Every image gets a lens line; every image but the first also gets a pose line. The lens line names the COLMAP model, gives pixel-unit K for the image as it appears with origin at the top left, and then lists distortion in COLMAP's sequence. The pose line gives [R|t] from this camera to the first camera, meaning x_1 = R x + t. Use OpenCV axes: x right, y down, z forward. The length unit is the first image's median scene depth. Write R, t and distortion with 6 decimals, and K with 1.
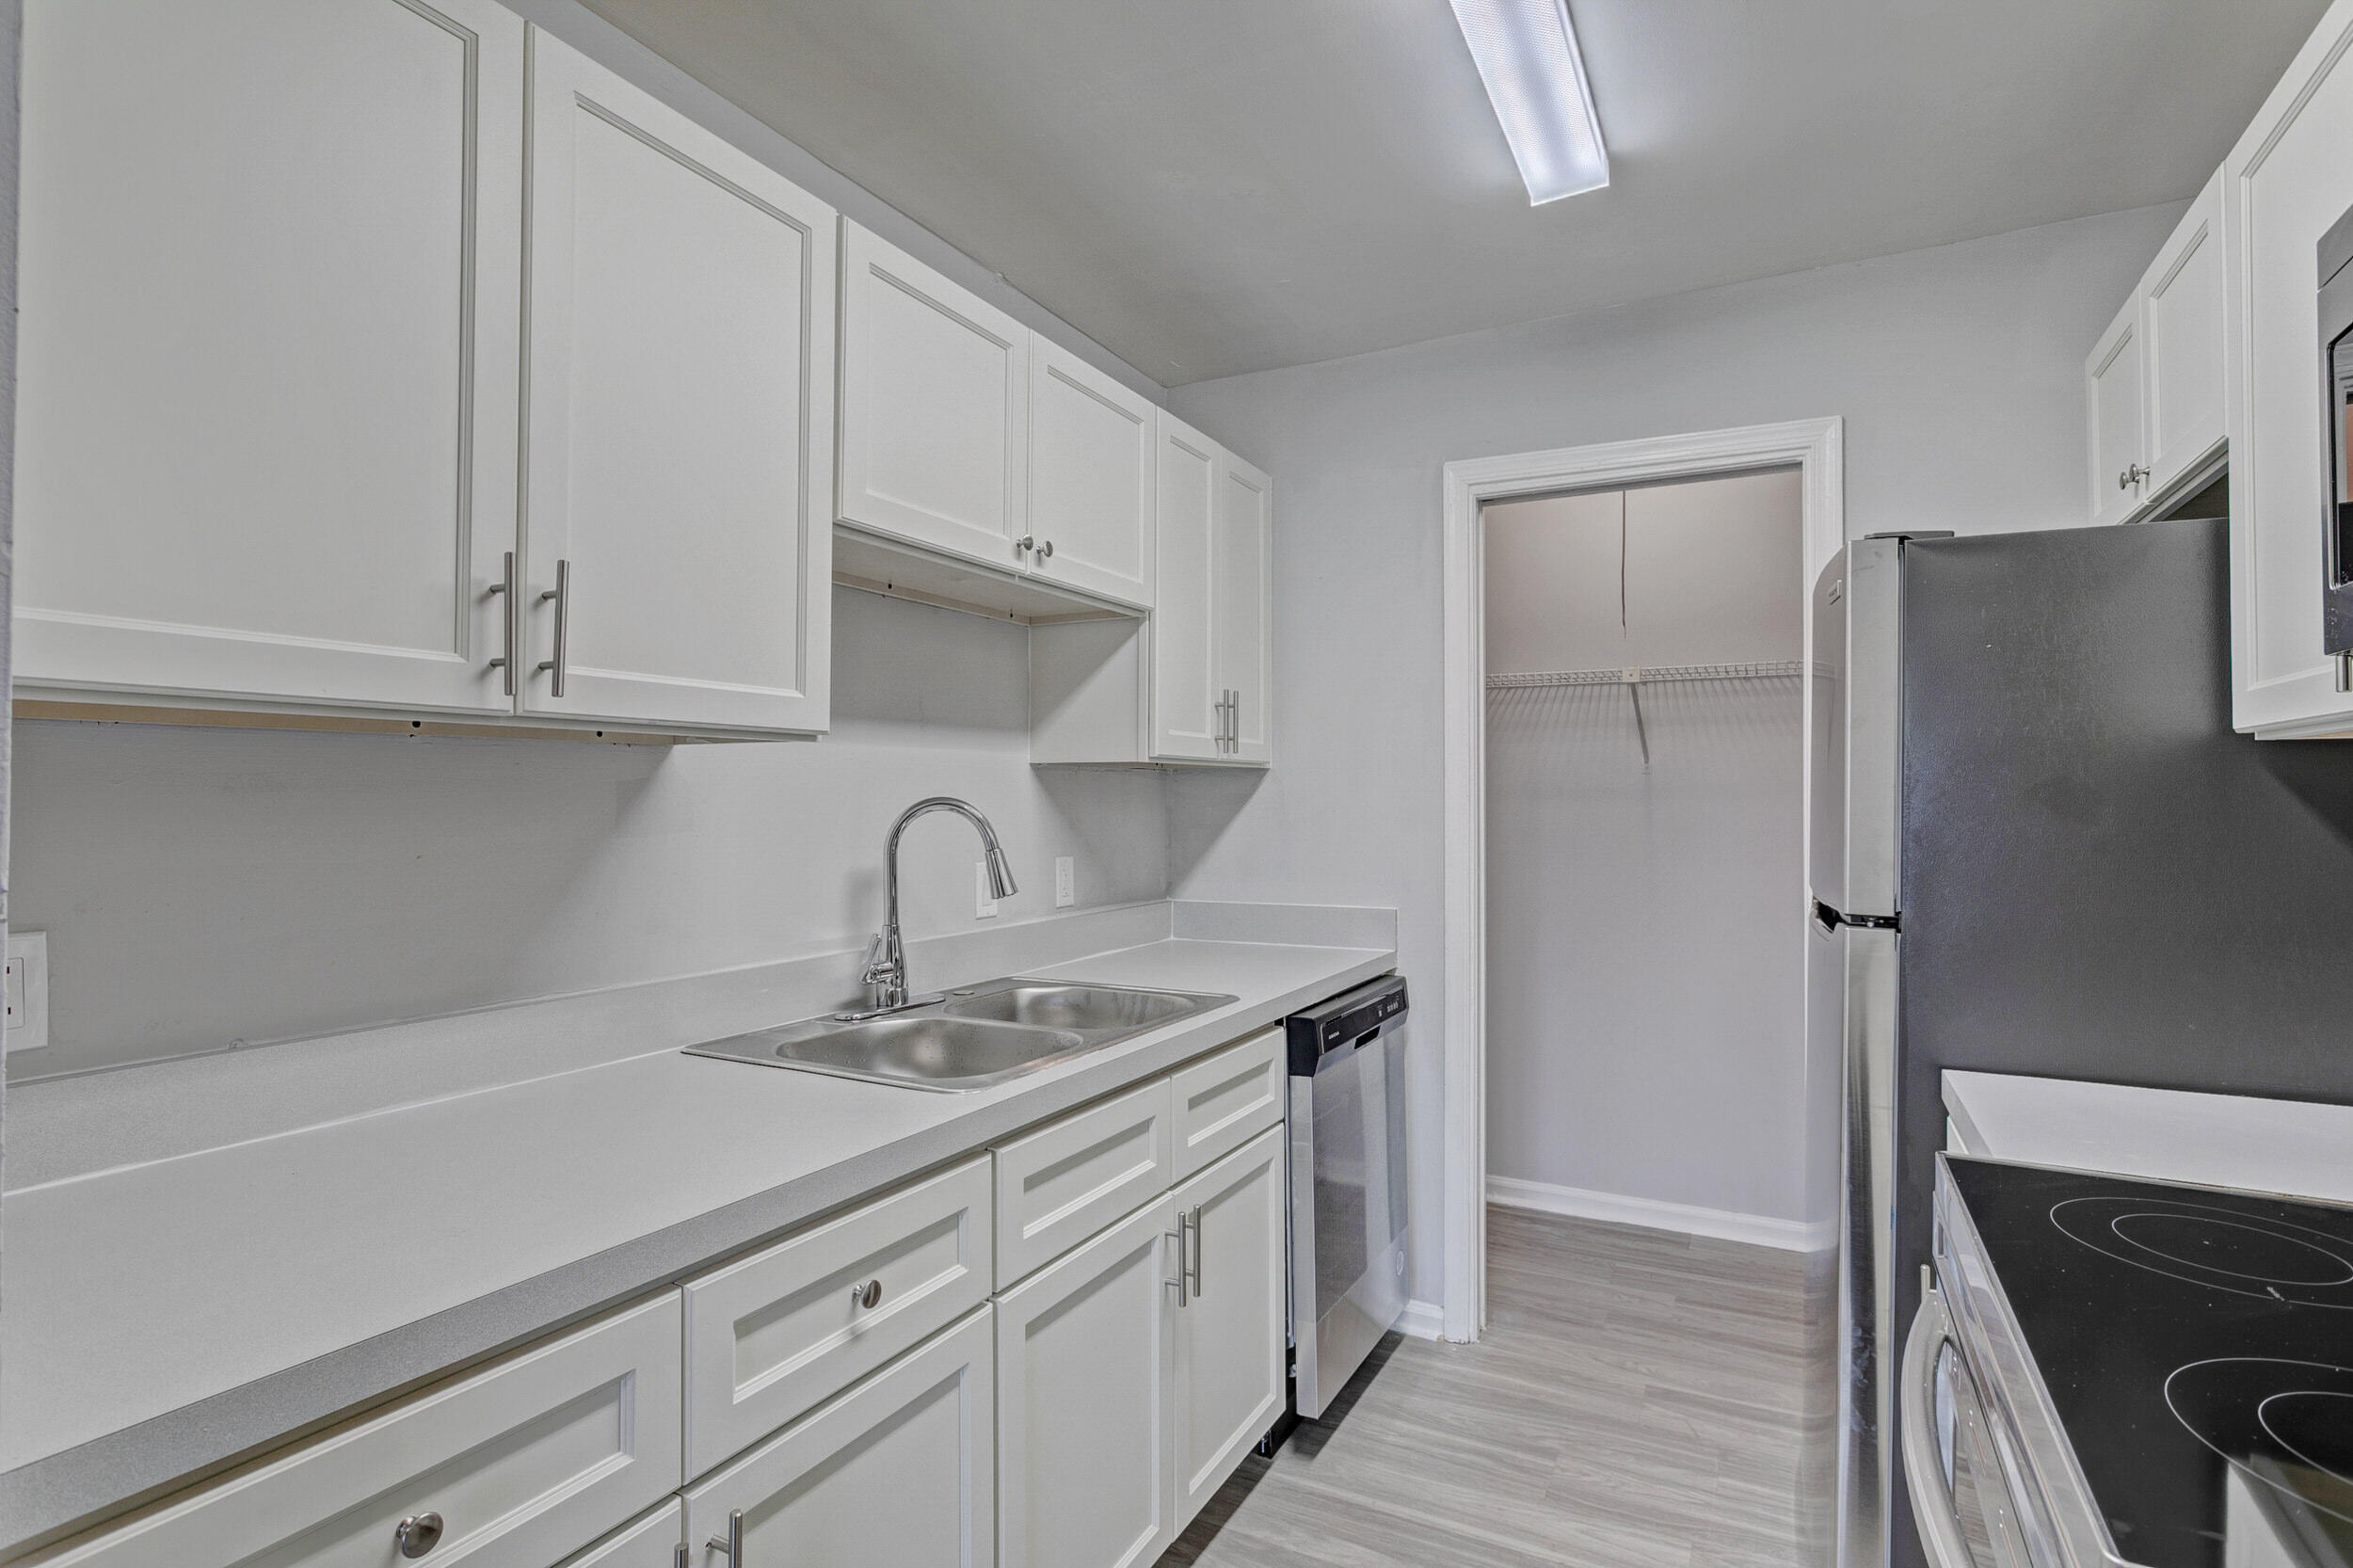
lens RADIAL K [[1158.3, 0, 1154.5], [0, 1158.3, 785.4], [0, 0, 1]] dist [0.001105, 0.000595]
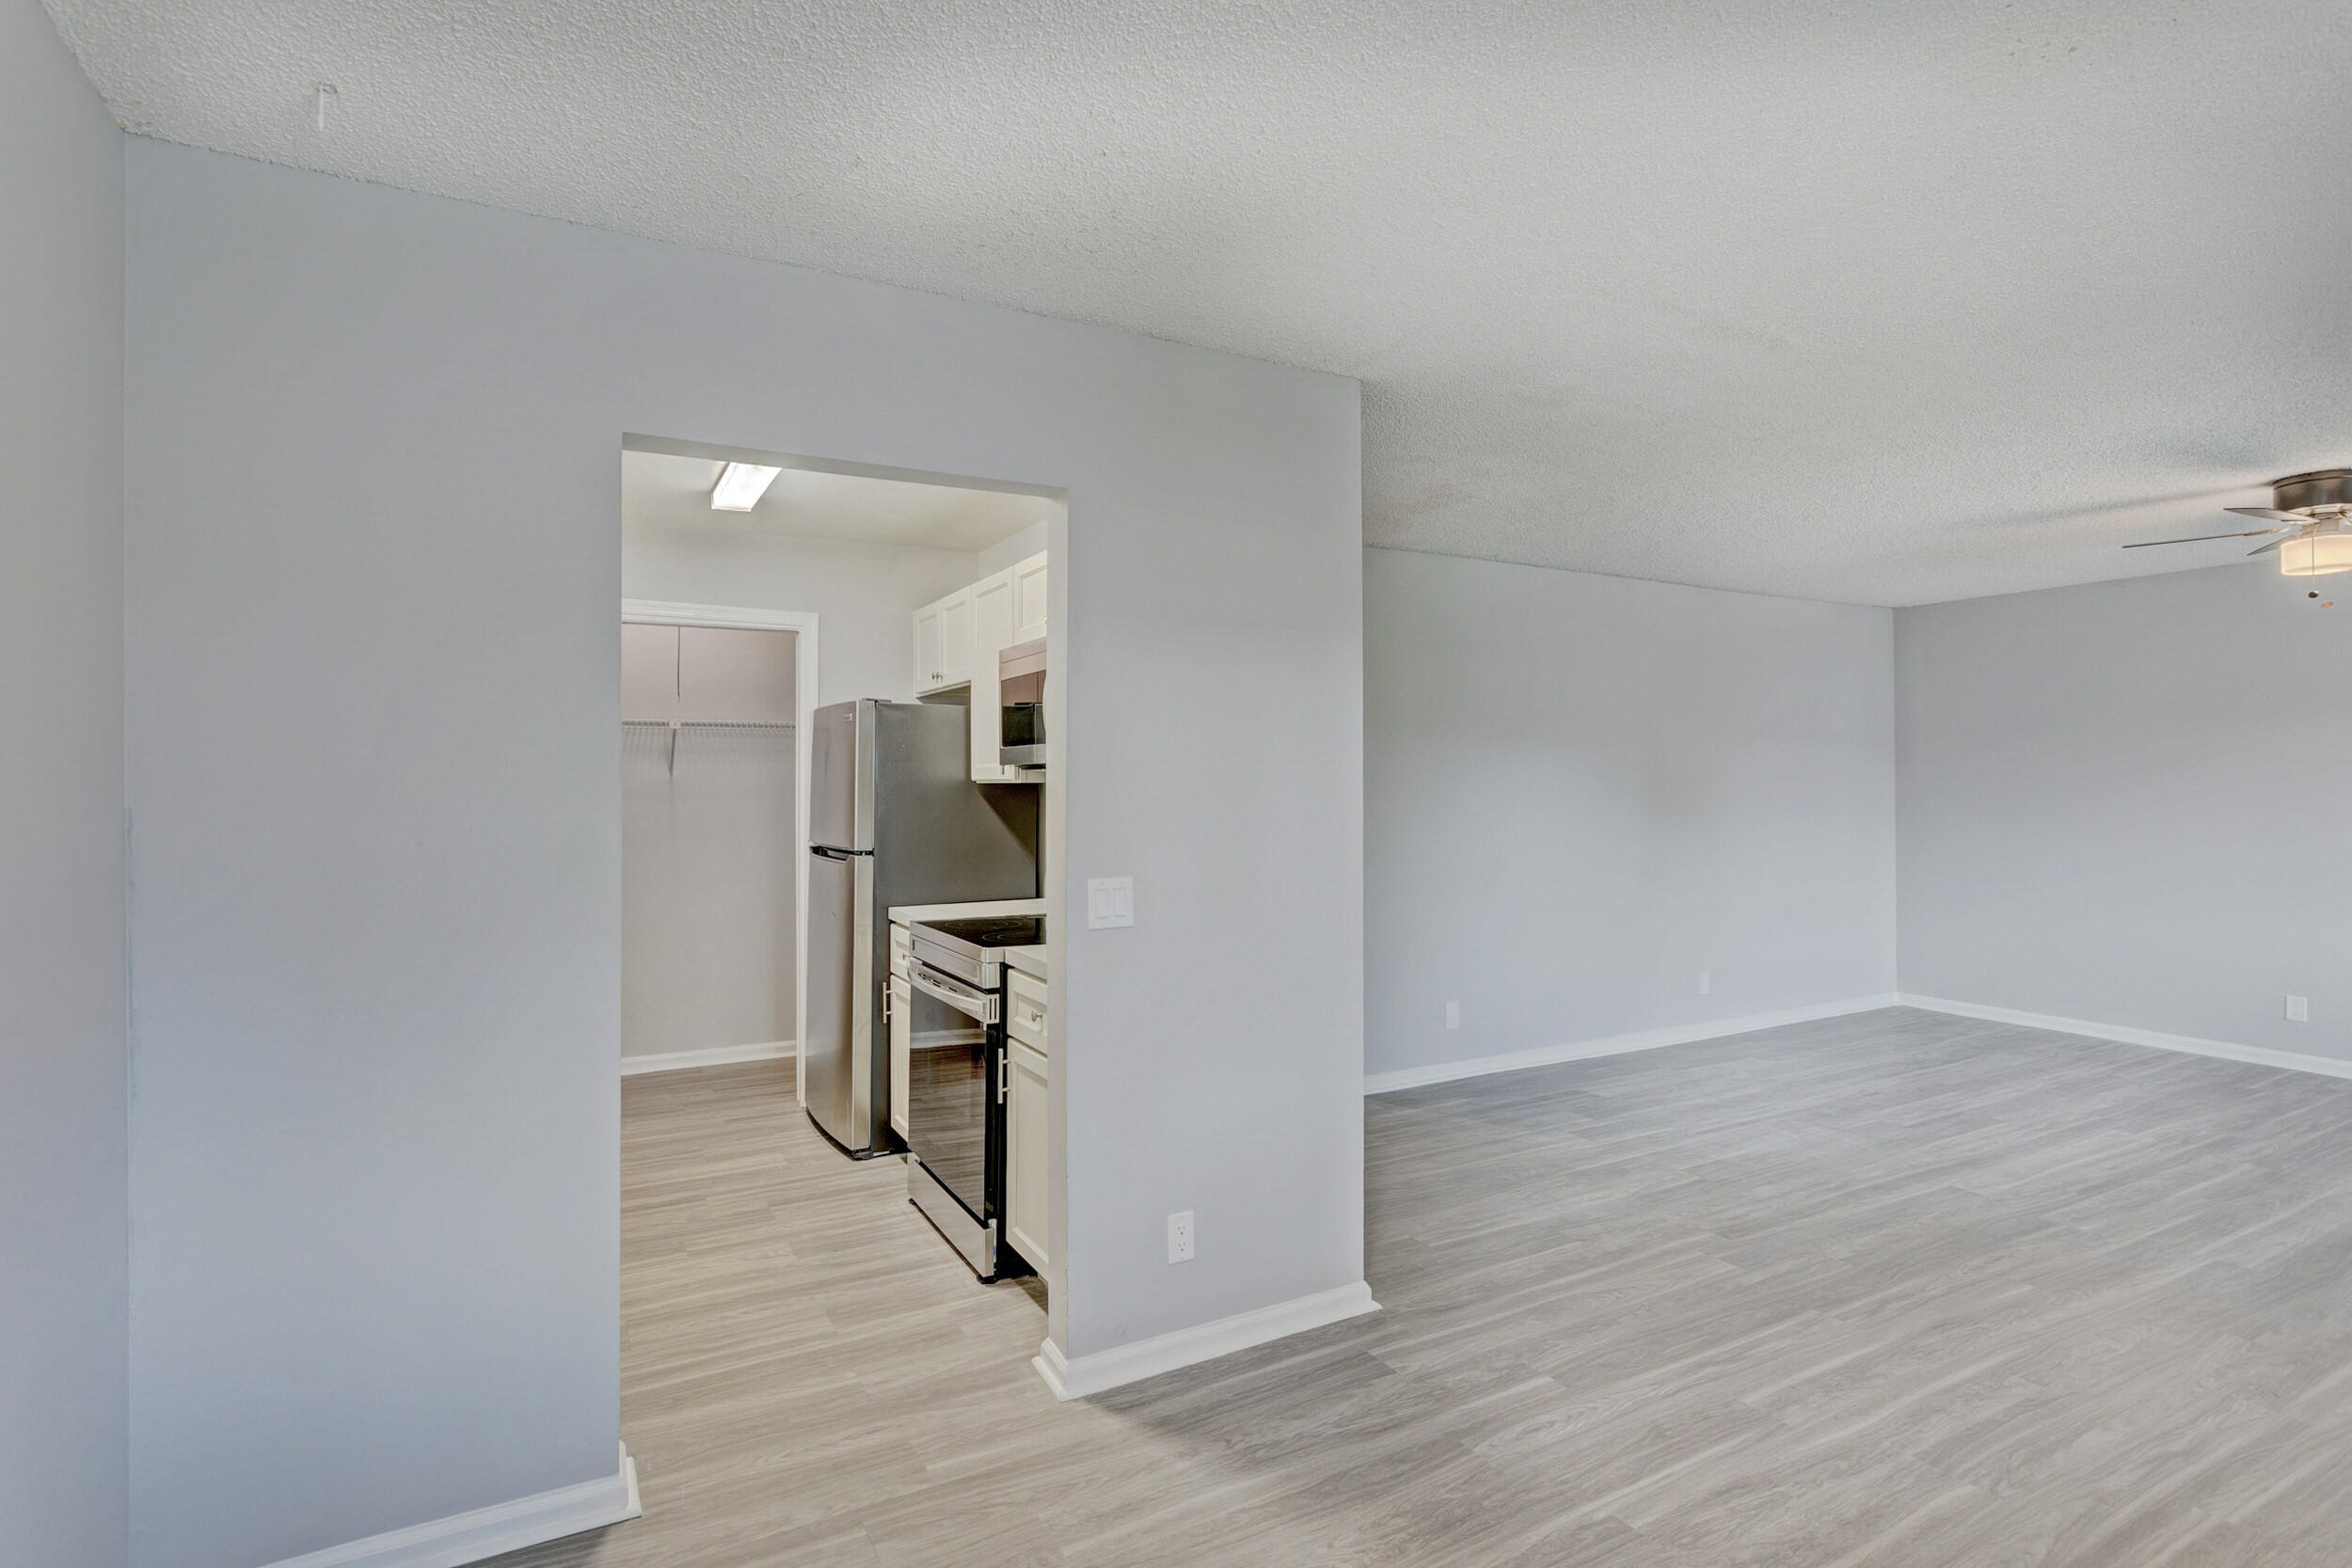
lens RADIAL K [[1162.7, 0, 1174.1], [0, 1162.7, 779.8], [0, 0, 1]] dist [-0.004460, 0.000839]
pose [[0.545439, -0.001596, 0.838149, -0.706885], [-0.005111, 0.999973, 0.005230, -0.035808], [-0.838135, -0.007137, 0.545416, -0.585407]]
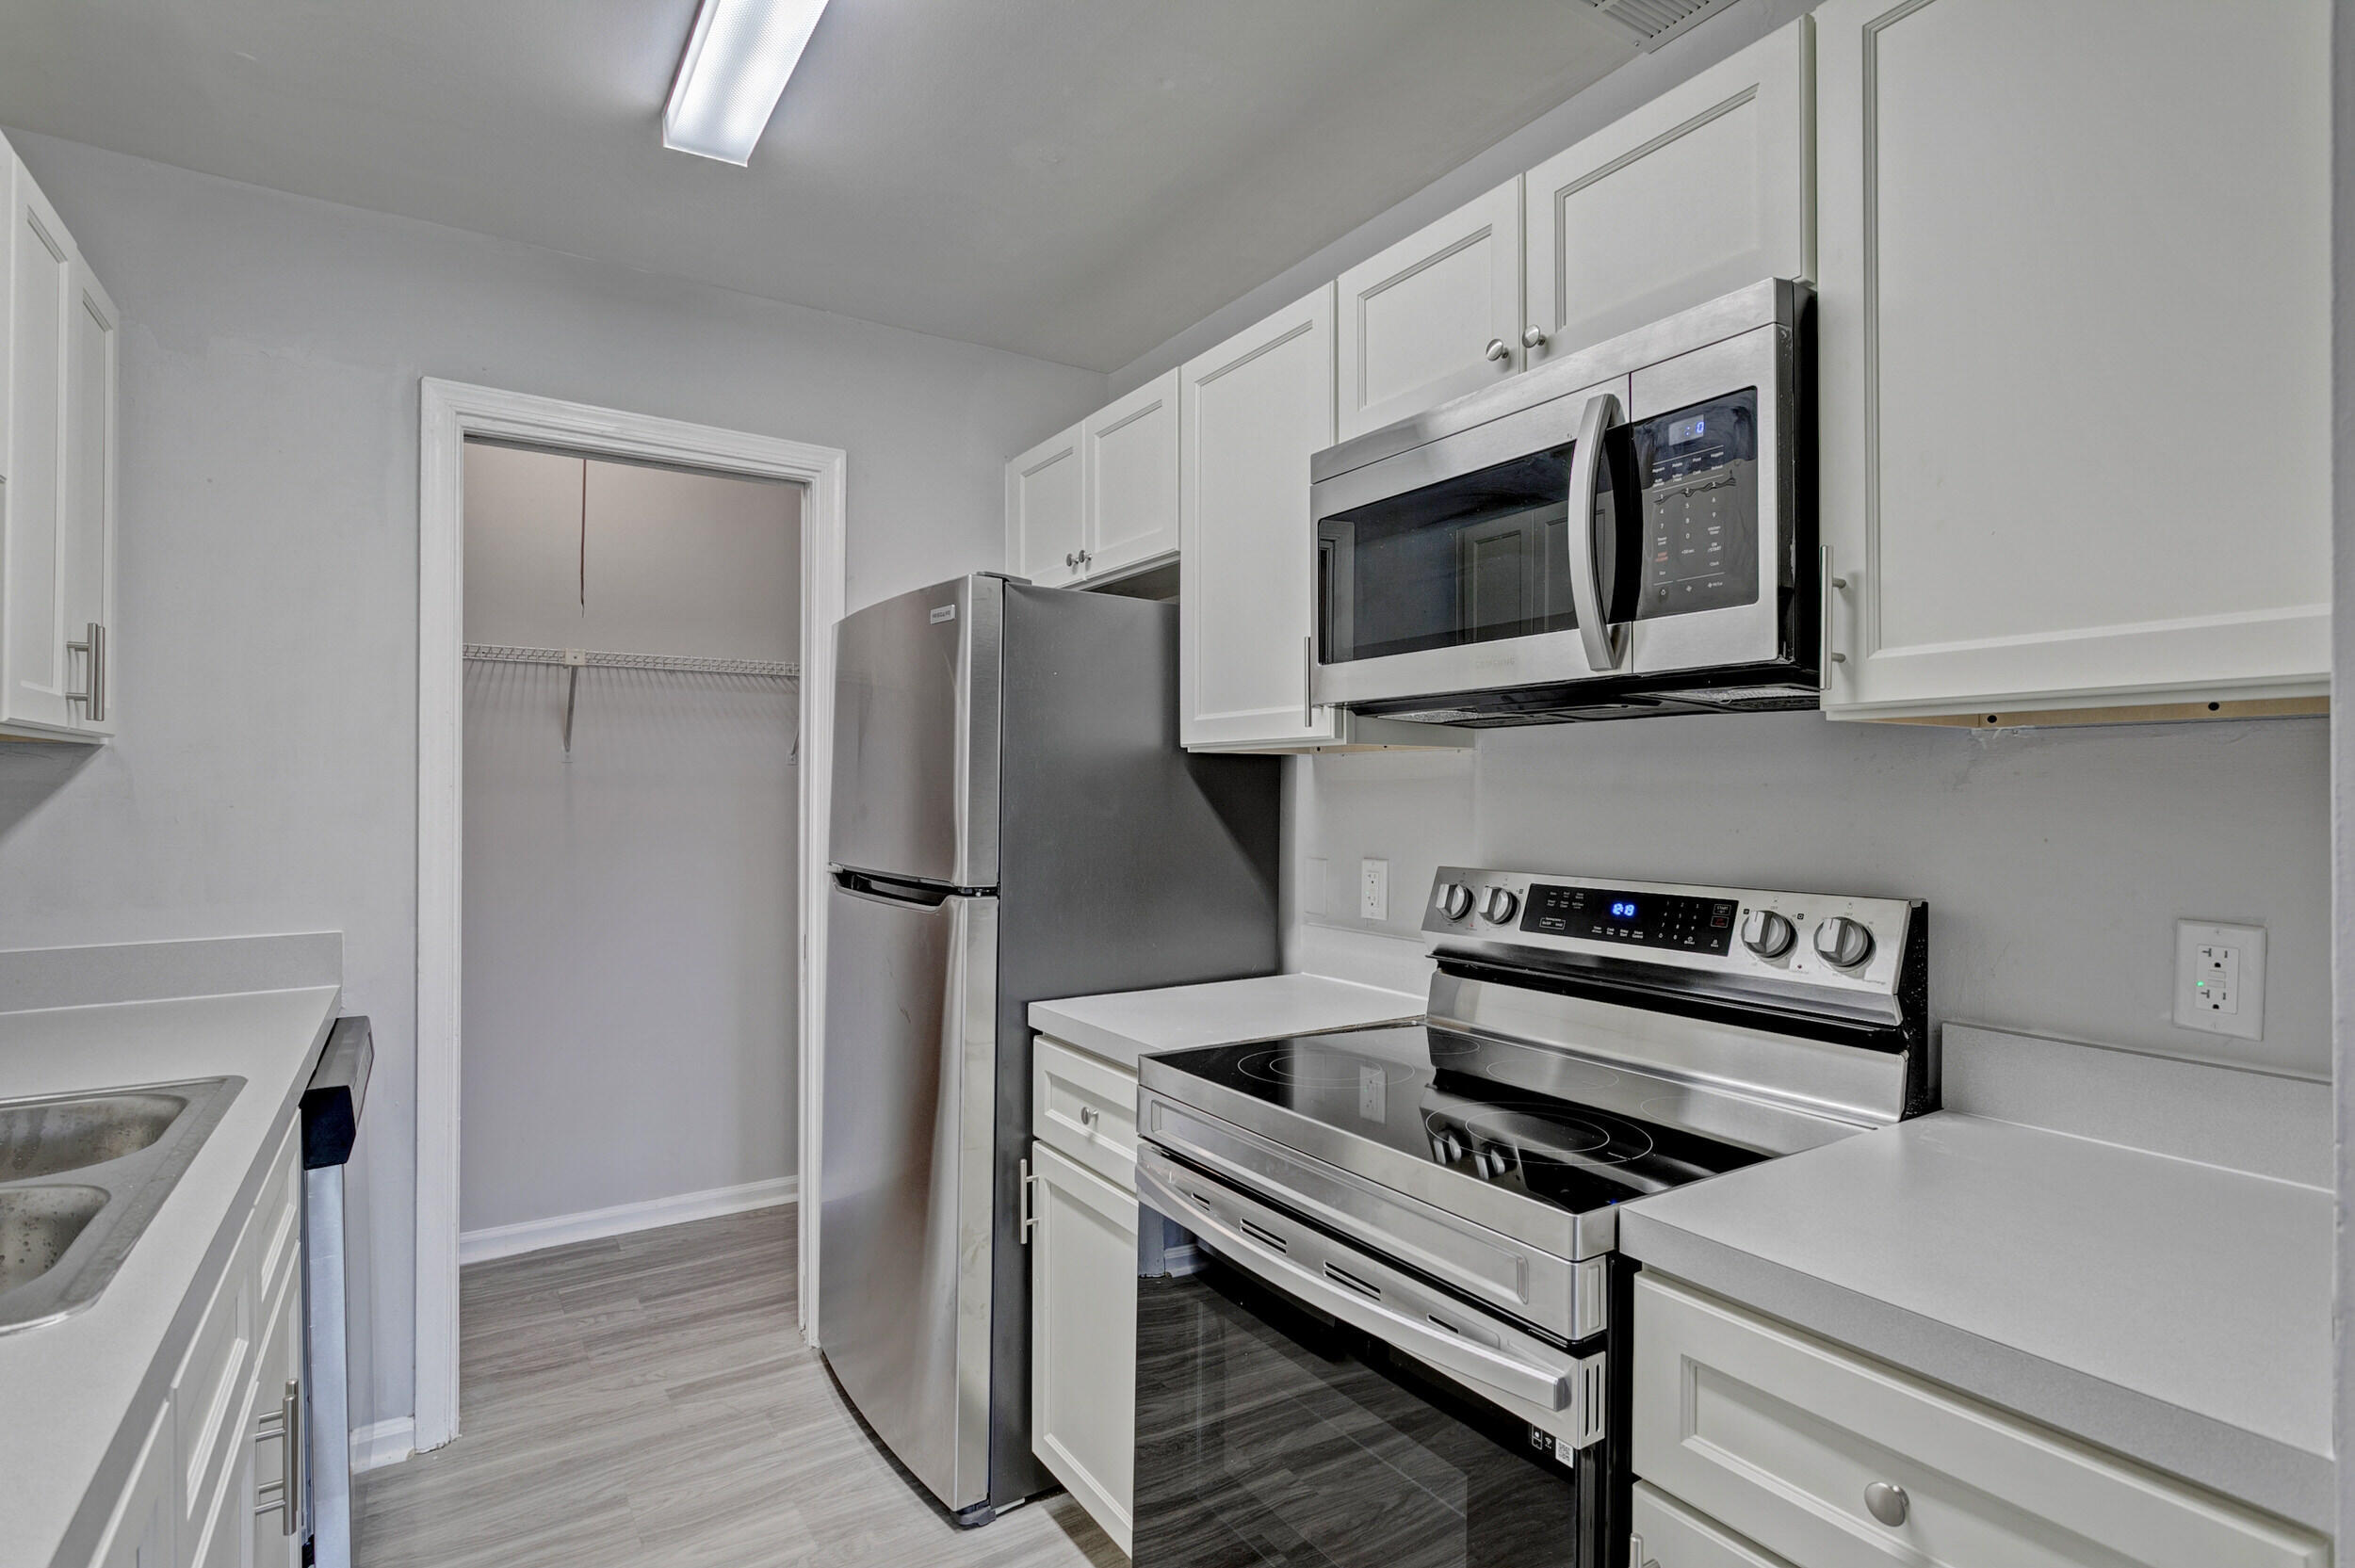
lens RADIAL K [[1173.4, 0, 1179.0], [0, 1173.4, 786.9], [0, 0, 1]] dist [-0.002032, 0.001233]
pose [[0.482311, 0.001206, 0.875999, -0.224994], [-0.010238, 0.999939, 0.004260, 0.000530], [-0.875940, -0.011023, 0.482294, 0.145079]]
